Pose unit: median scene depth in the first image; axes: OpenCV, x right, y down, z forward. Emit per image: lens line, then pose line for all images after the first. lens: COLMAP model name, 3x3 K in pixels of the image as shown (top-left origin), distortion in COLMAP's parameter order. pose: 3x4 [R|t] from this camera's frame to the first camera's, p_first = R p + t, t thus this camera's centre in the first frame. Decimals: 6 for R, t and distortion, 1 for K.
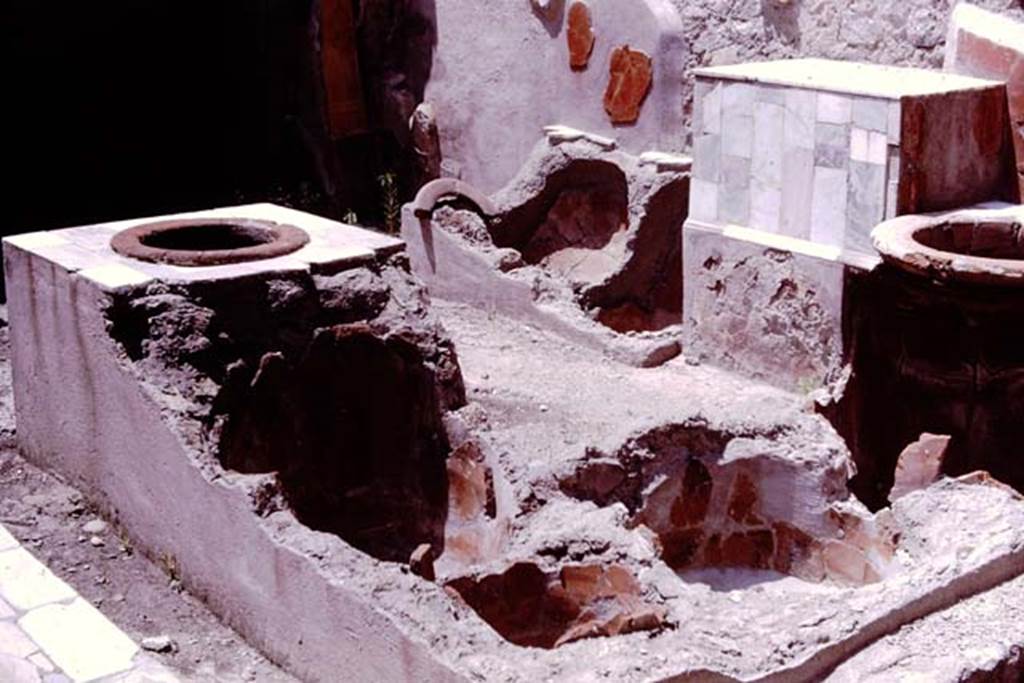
lens RADIAL K [[1586.0, 0, 510.5], [0, 1586.0, 375.6], [0, 0, 1]] dist [-0.101790, -0.019017]
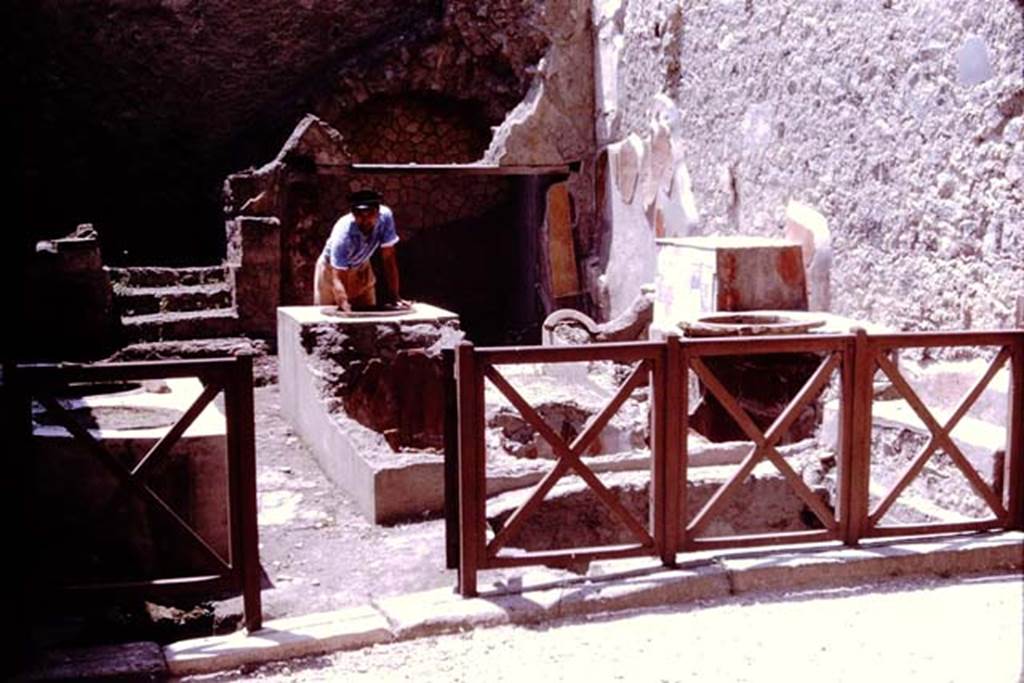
lens RADIAL K [[1586.0, 0, 510.5], [0, 1586.0, 375.6], [0, 0, 1]] dist [-0.101790, -0.019017]
pose [[0.936268, 0.042033, -0.348762, 0.731905], [-0.095274, 0.985988, -0.136936, 0.270725], [0.338119, 0.161437, 0.927154, -0.857202]]
